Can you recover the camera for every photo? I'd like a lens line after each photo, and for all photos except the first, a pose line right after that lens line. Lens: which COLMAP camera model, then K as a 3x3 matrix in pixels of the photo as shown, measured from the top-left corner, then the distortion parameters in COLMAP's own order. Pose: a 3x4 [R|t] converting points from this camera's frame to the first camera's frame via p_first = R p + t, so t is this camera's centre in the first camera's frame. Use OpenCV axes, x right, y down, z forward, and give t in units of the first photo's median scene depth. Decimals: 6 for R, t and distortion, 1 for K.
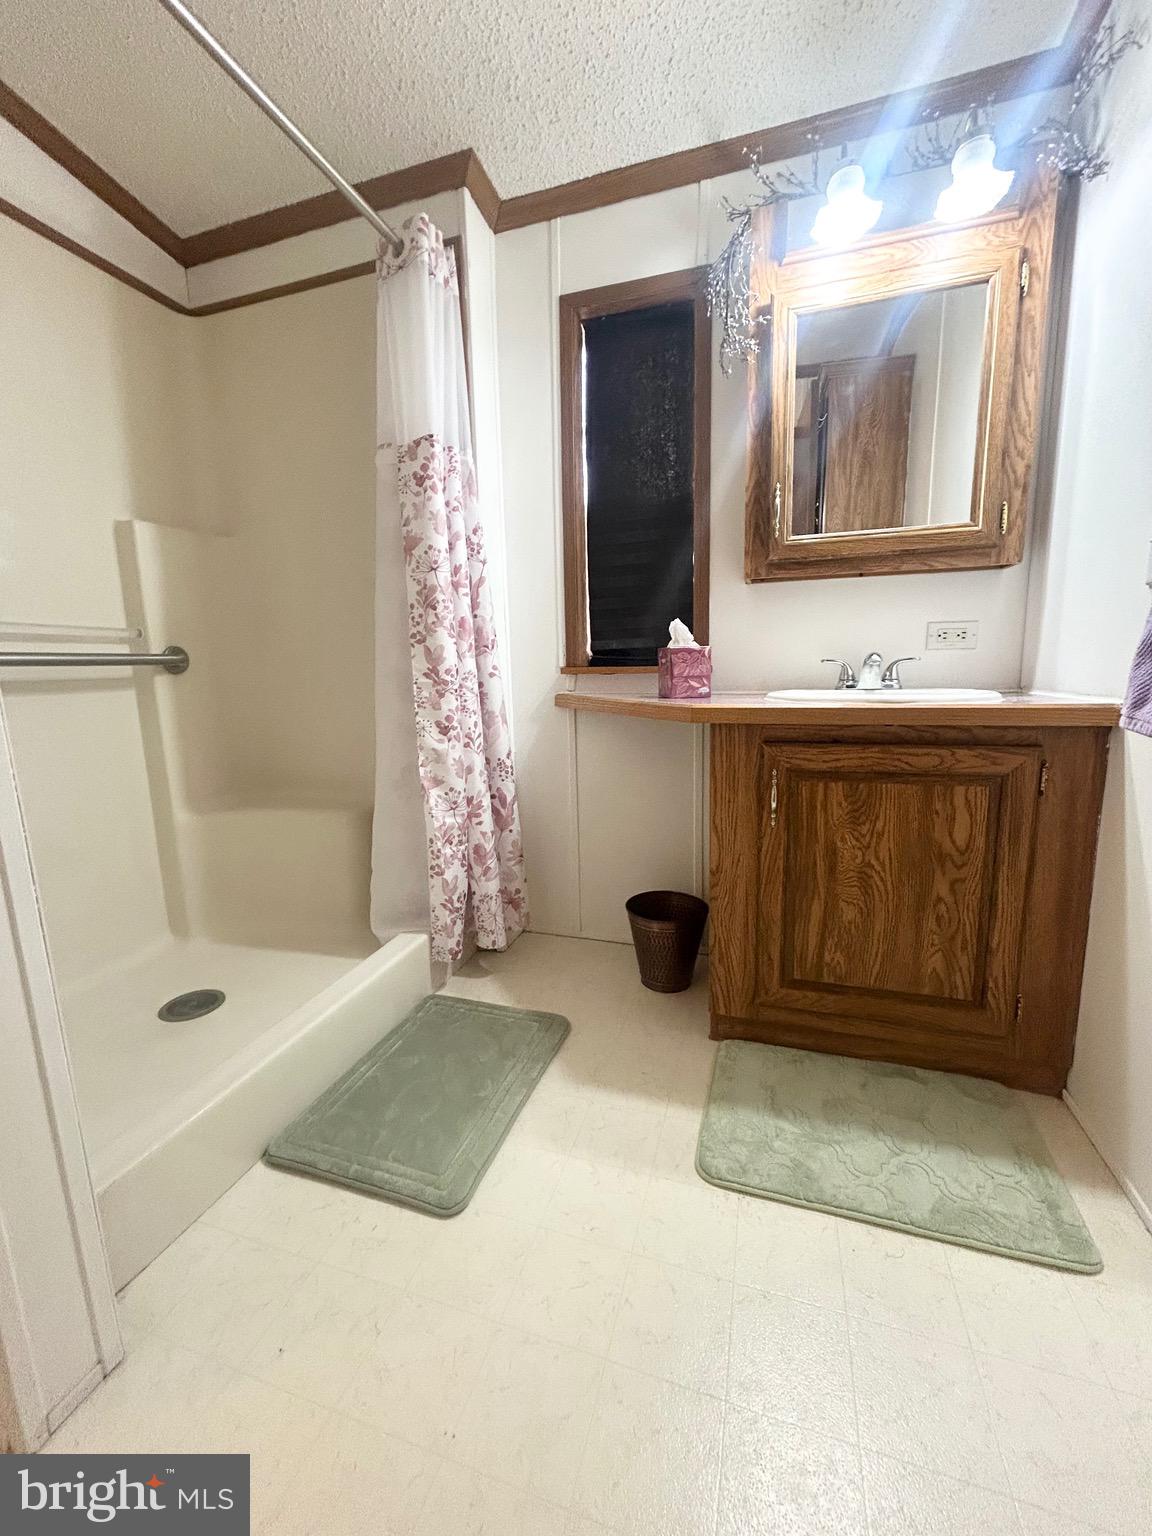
lens RADIAL K [[616.1, 0, 577.6], [0, 616.1, 769.2], [0, 0, 1]] dist [0.000171, -0.001225]
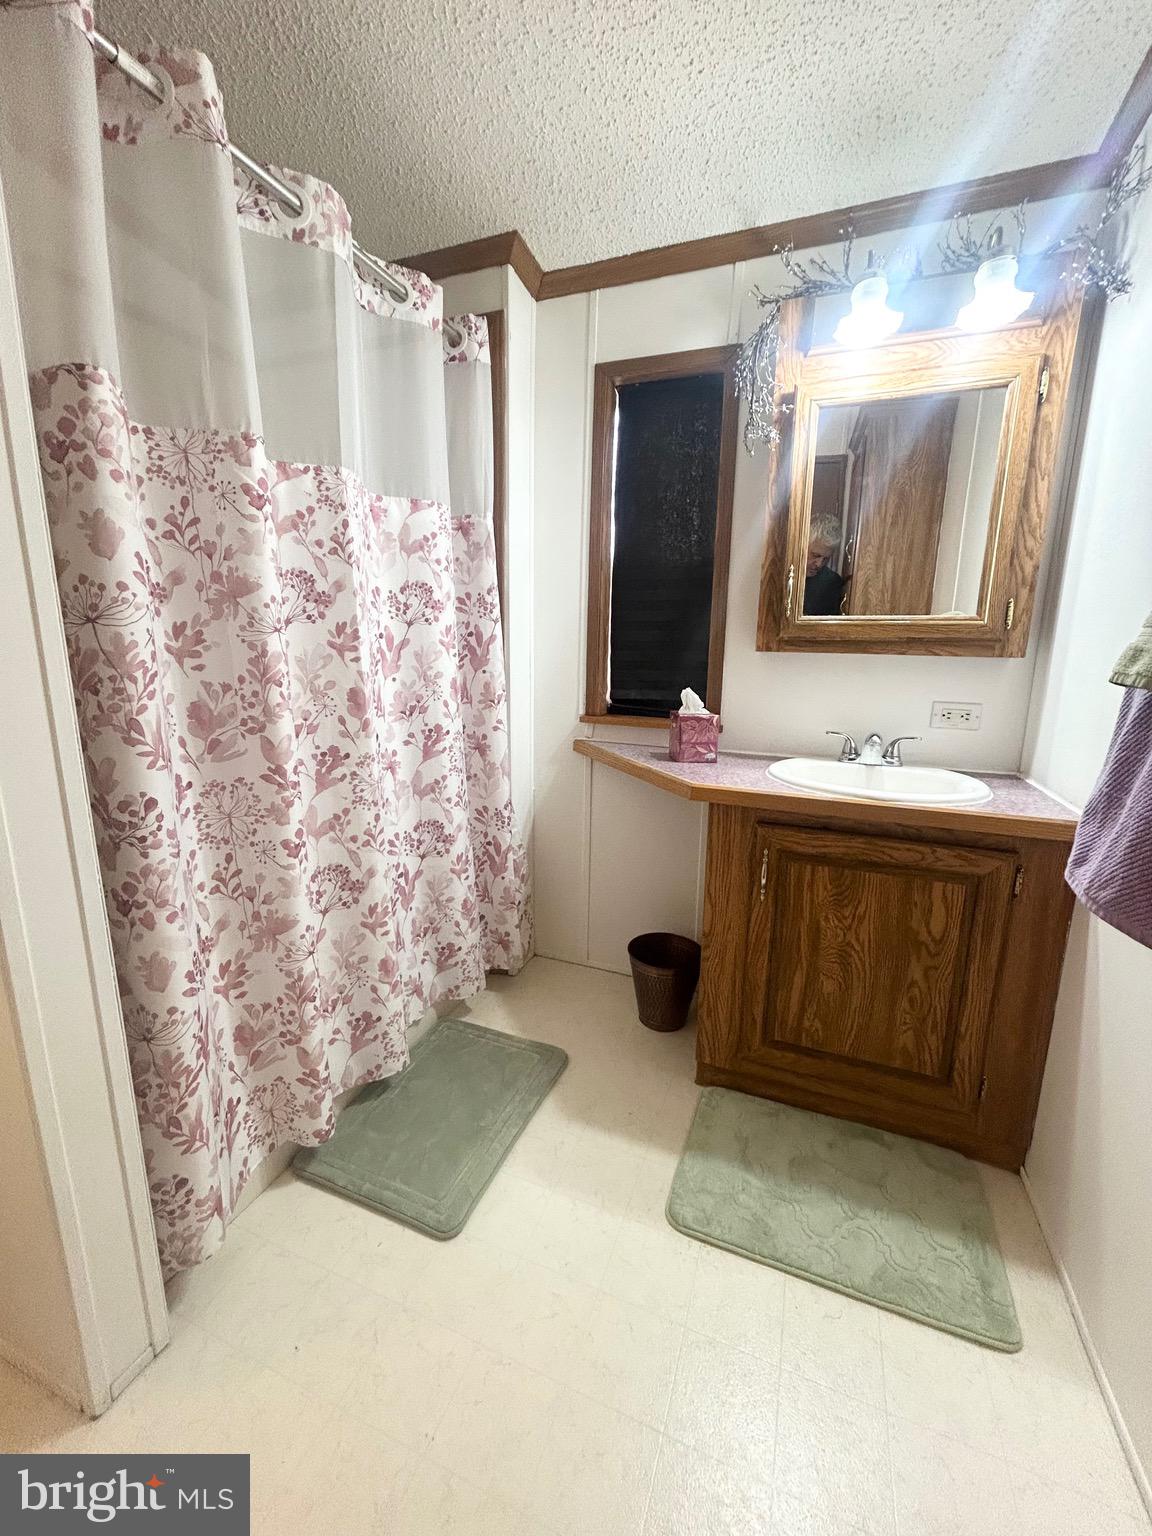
lens RADIAL K [[616.1, 0, 576.8], [0, 616.1, 768.8], [0, 0, 1]] dist [0.000171, -0.001225]
pose [[0.997126, 0.052233, -0.054884, 0.041249], [-0.050436, 0.998161, 0.033622, -0.152393], [0.056539, -0.030757, 0.997927, -0.079864]]
